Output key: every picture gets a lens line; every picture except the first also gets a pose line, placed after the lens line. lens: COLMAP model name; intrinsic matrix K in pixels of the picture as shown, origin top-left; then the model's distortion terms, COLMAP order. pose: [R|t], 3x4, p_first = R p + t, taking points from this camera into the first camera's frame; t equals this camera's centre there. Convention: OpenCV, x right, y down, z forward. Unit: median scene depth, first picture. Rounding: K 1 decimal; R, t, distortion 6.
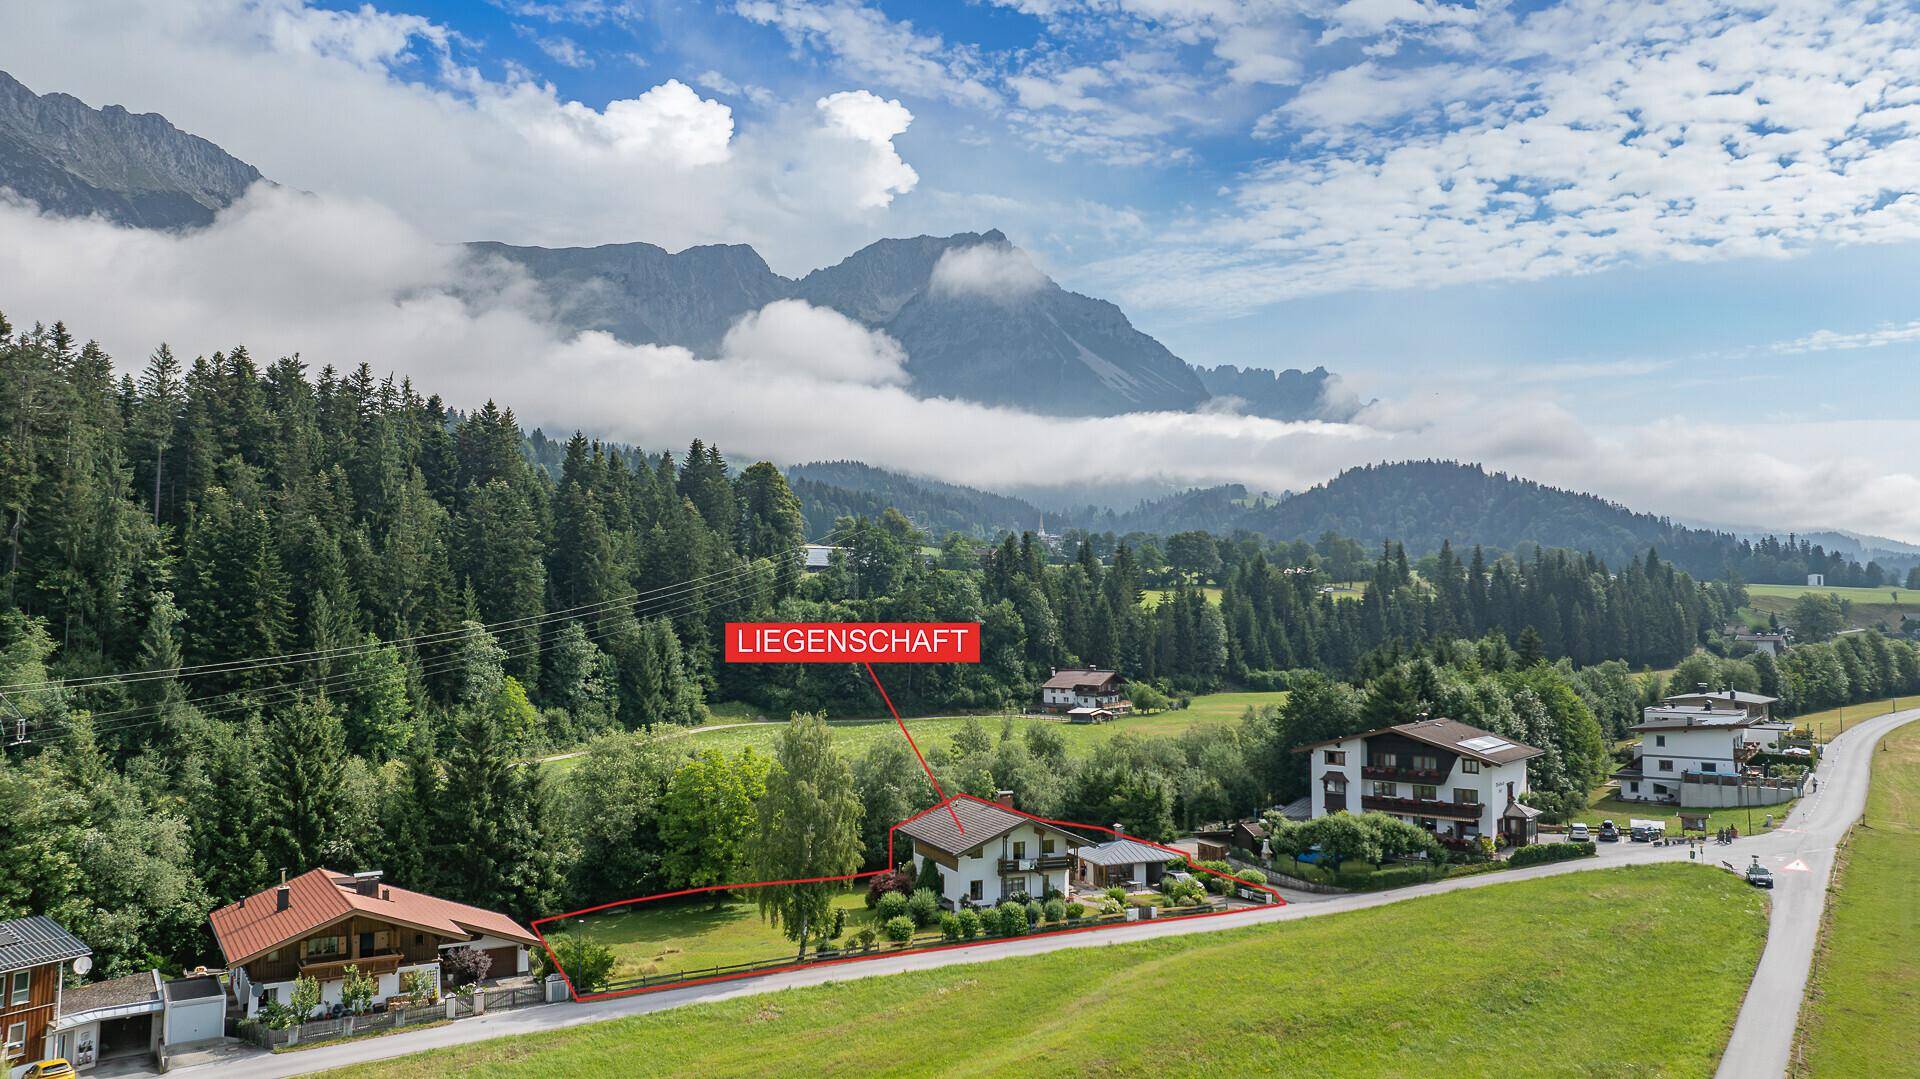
lens RADIAL K [[1339.5, 0, 967.5], [0, 1339.5, 541.3], [0, 0, 1]] dist [-0.018447, -0.002120]
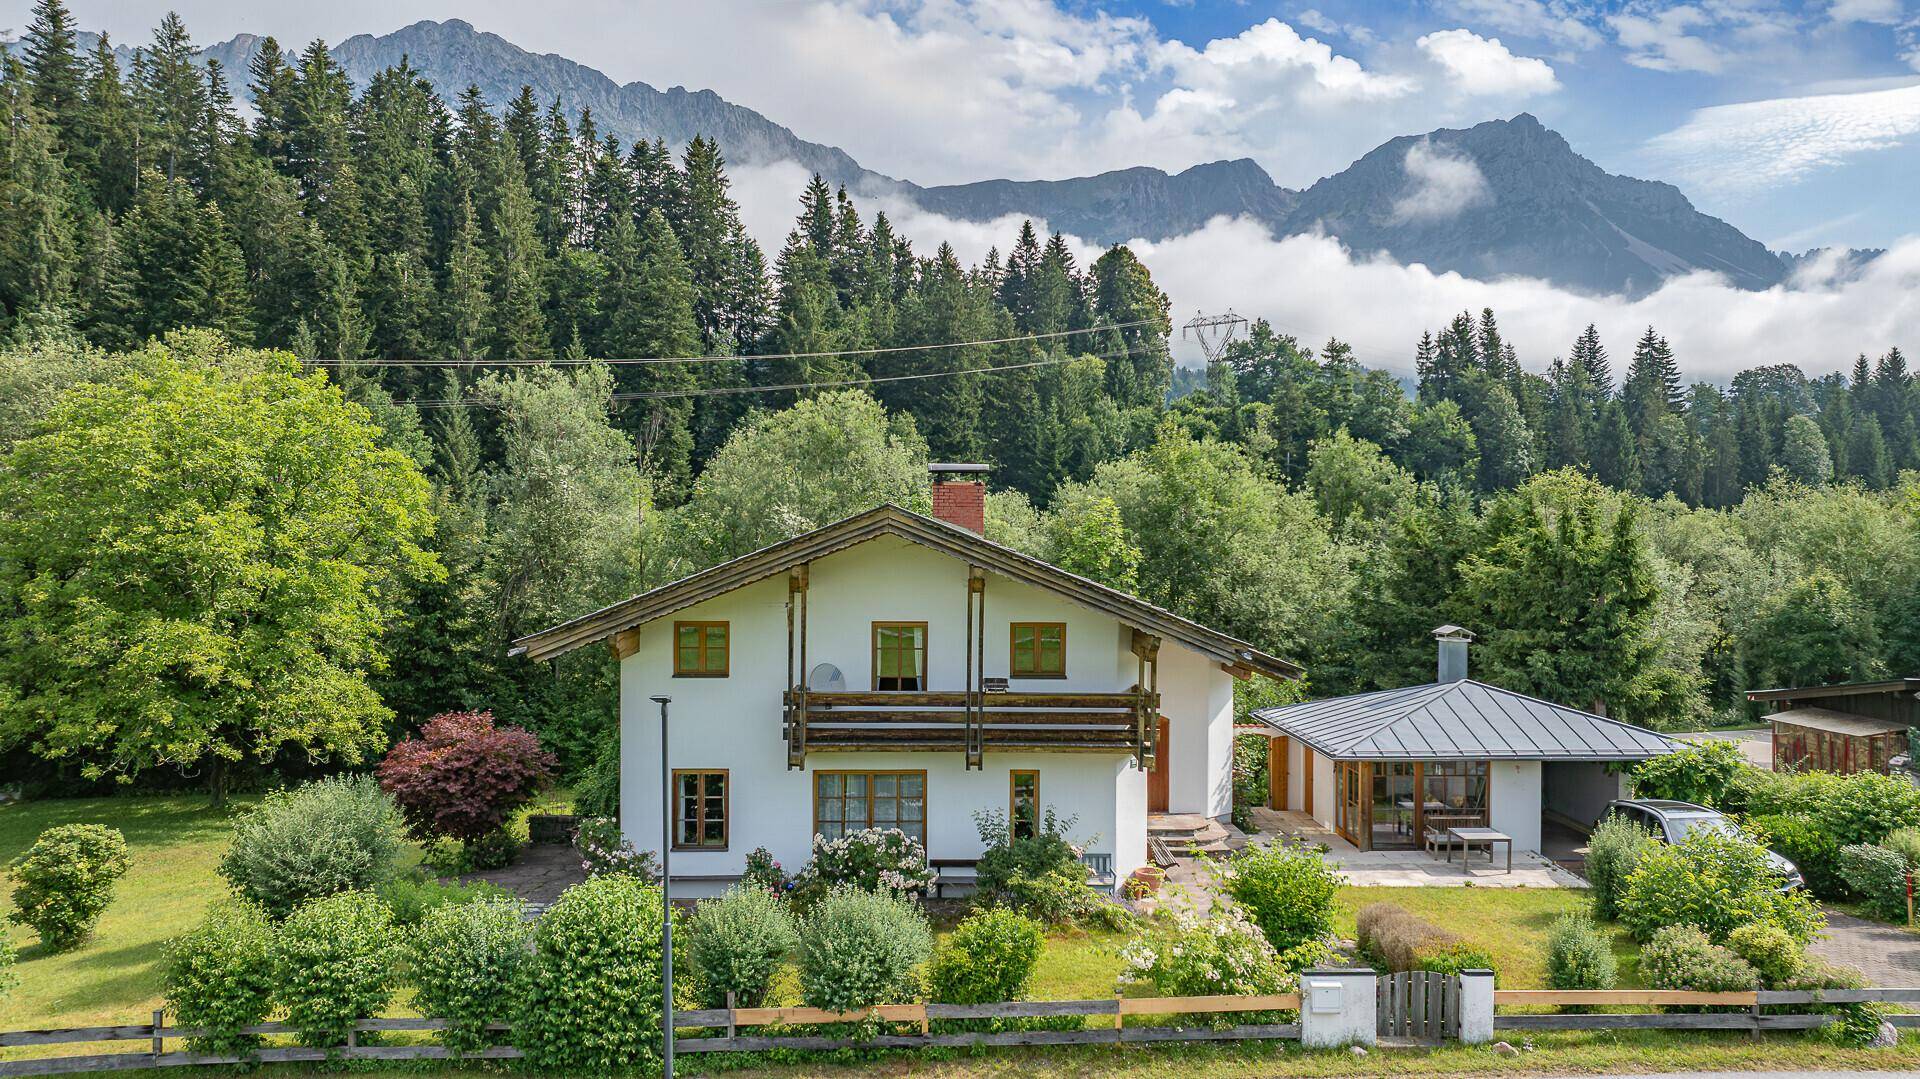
lens RADIAL K [[1339.5, 0, 967.5], [0, 1339.5, 541.3], [0, 0, 1]] dist [-0.018447, -0.002120]
pose [[0.929428, 0.000829, -0.369002, 0.089436], [0.018352, 0.998656, 0.048468, 0.130722], [0.368546, -0.051820, 0.928164, 0.515829]]
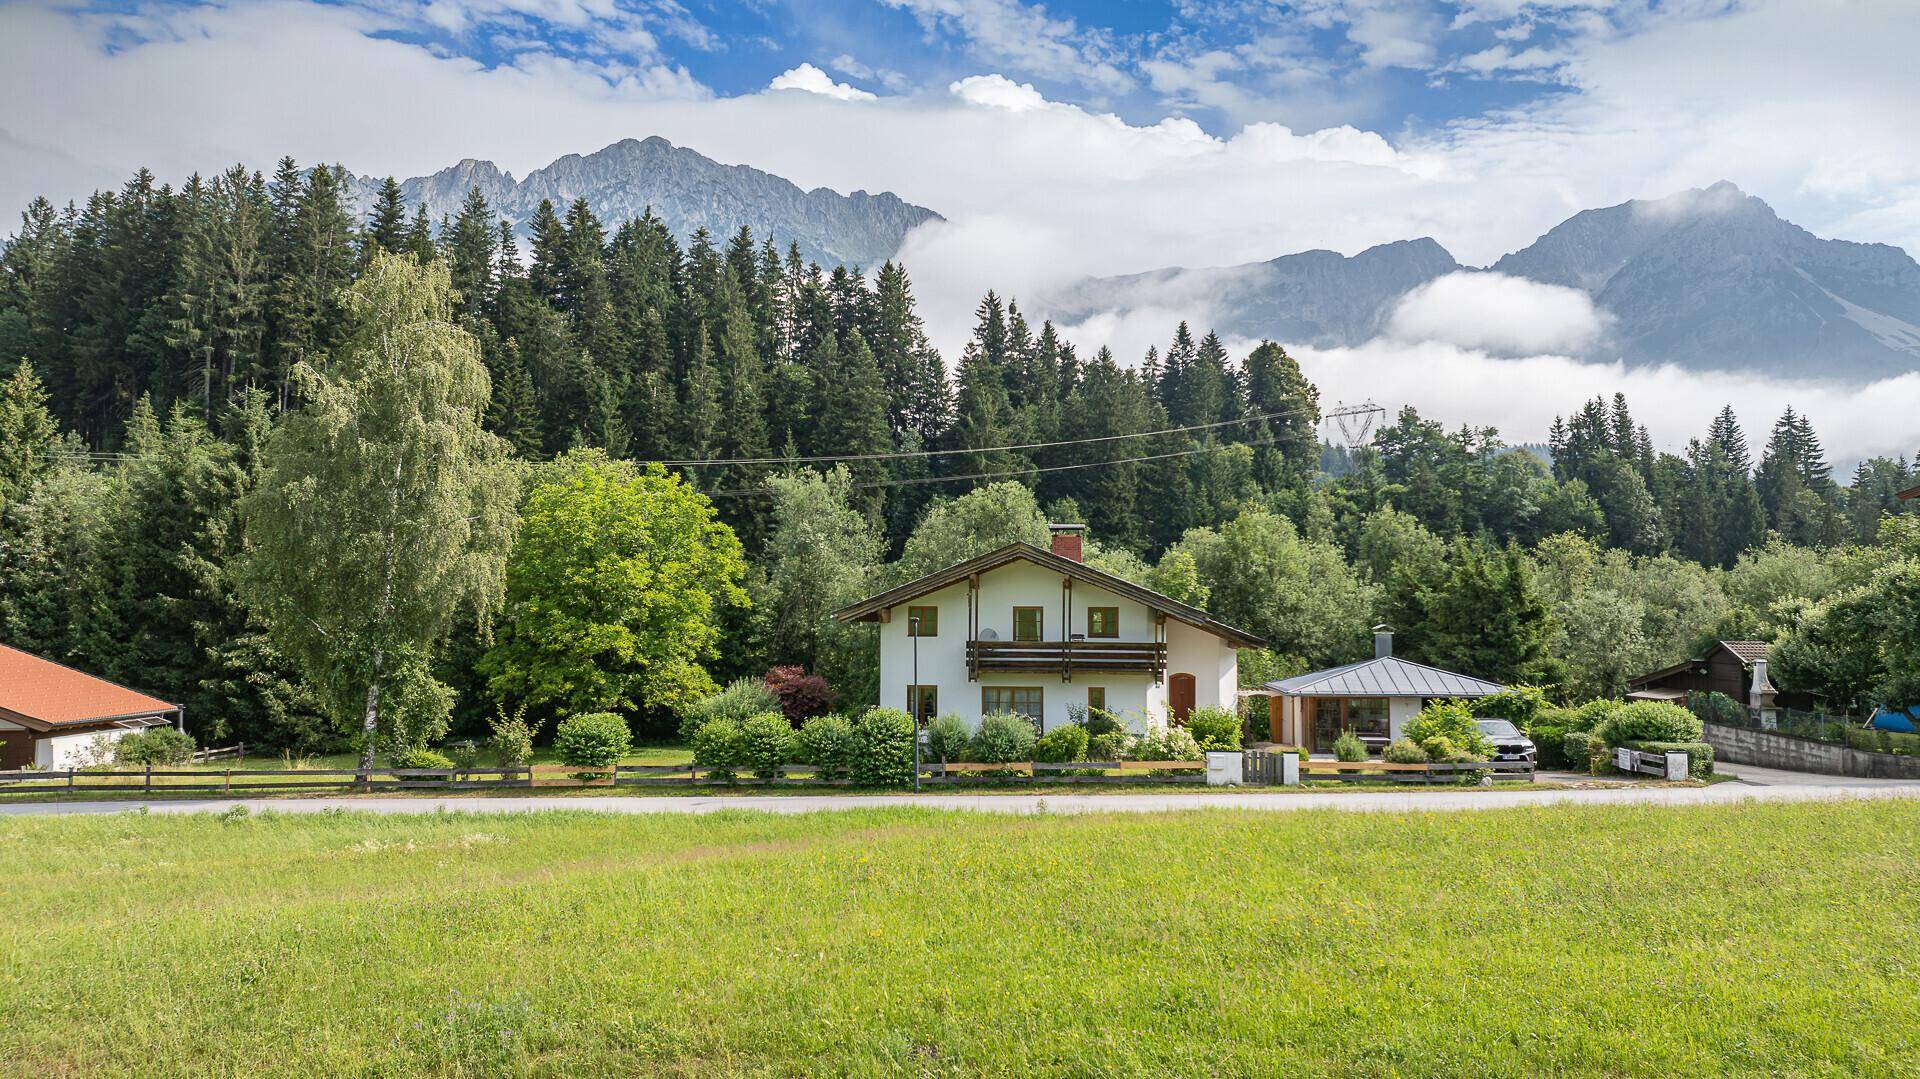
lens RADIAL K [[1339.5, 0, 967.5], [0, 1339.5, 541.3], [0, 0, 1]] dist [-0.018447, -0.002120]
pose [[0.873037, -0.031141, -0.486659, 0.153666], [0.025095, 0.999506, -0.018938, 0.138376], [0.487009, 0.004320, 0.873386, 0.399243]]
